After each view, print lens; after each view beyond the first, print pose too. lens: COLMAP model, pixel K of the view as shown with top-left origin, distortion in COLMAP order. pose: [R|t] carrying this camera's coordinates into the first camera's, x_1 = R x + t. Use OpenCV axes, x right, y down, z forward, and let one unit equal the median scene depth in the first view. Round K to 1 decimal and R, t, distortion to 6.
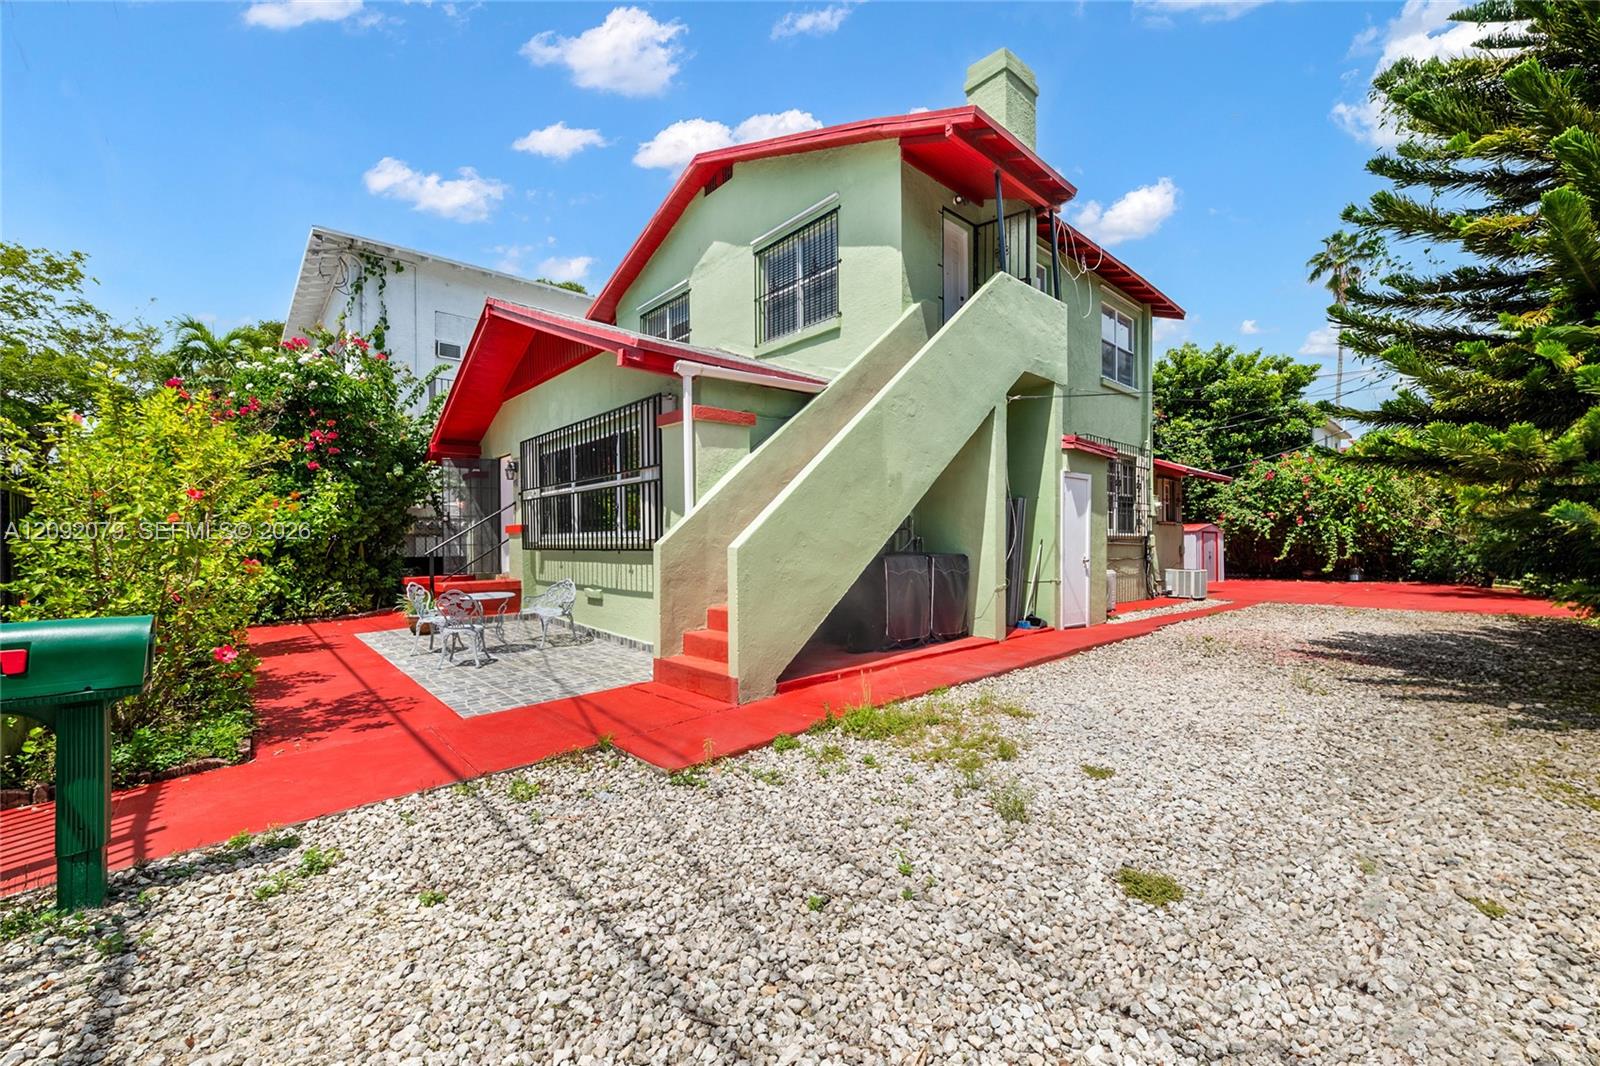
lens RADIAL K [[629.8, 0, 805.0], [0, 629.8, 527.0], [0, 0, 1]] dist [-0.010170, 0.000045]
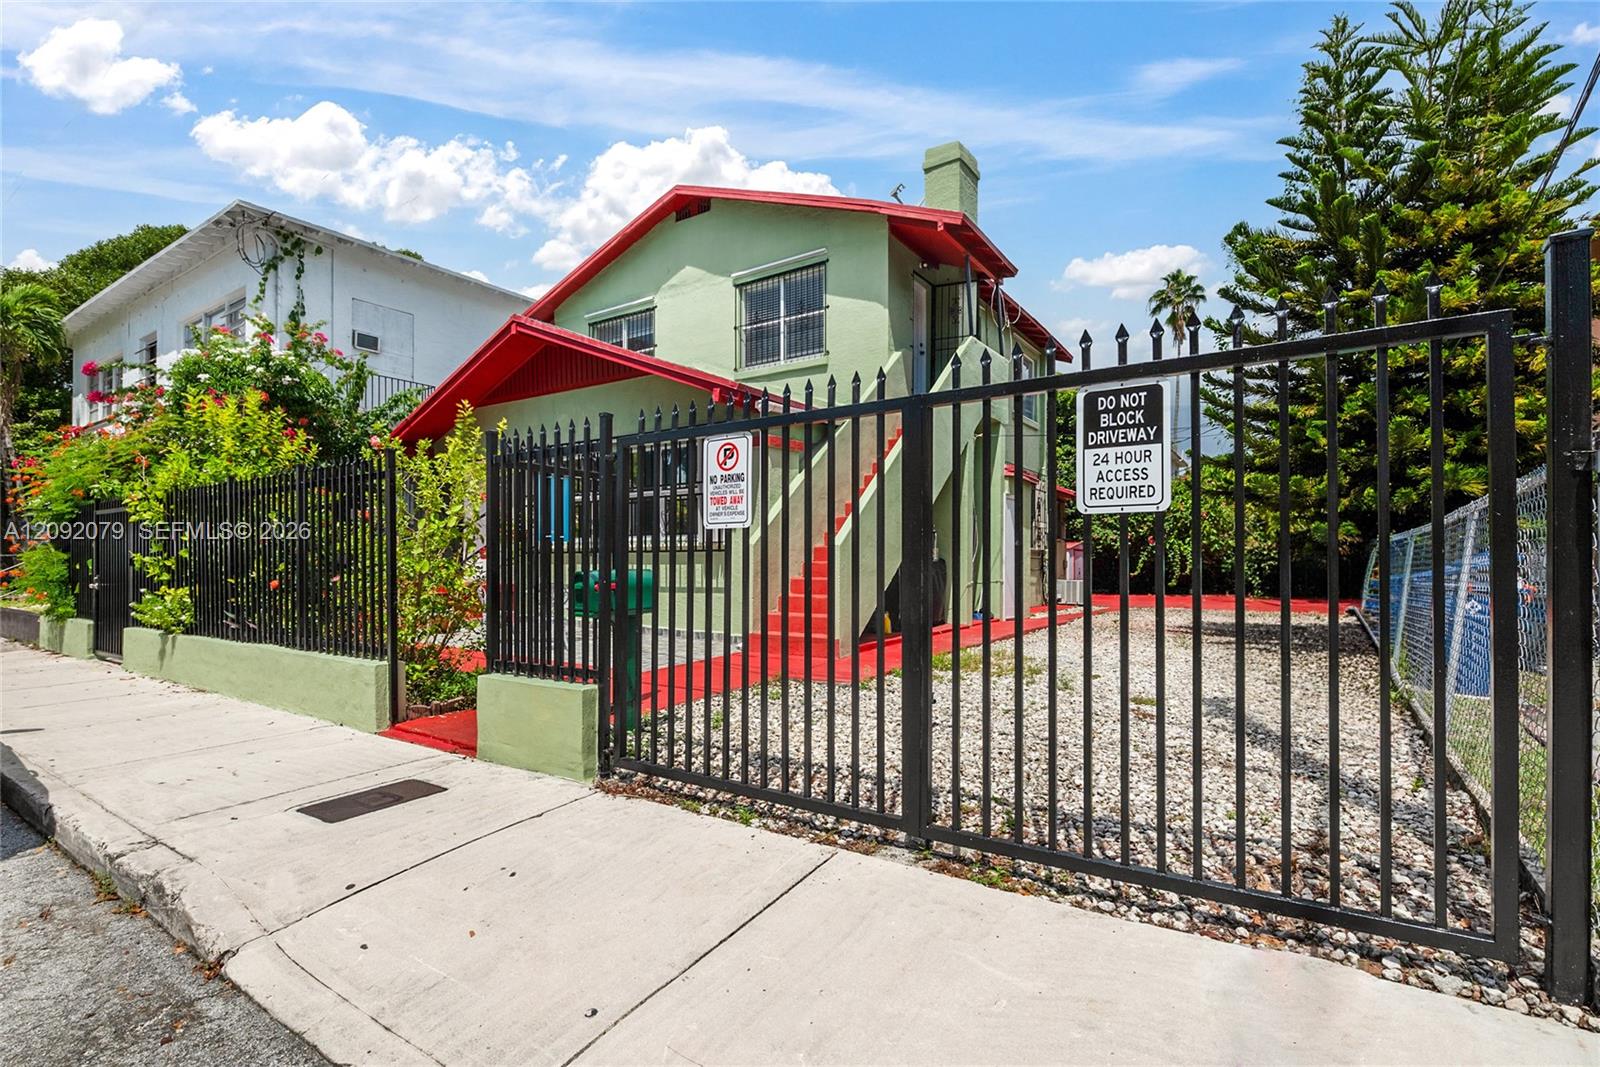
lens RADIAL K [[736.5, 0, 800.0], [0, 736.5, 533.5], [0, 0, 1]] dist [-0.000384, -0.000041]
pose [[0.970957, 0.014348, 0.238823, -0.287549], [-0.010094, 0.999768, -0.019027, 0.019416], [-0.239040, 0.016063, 0.970877, -0.276269]]
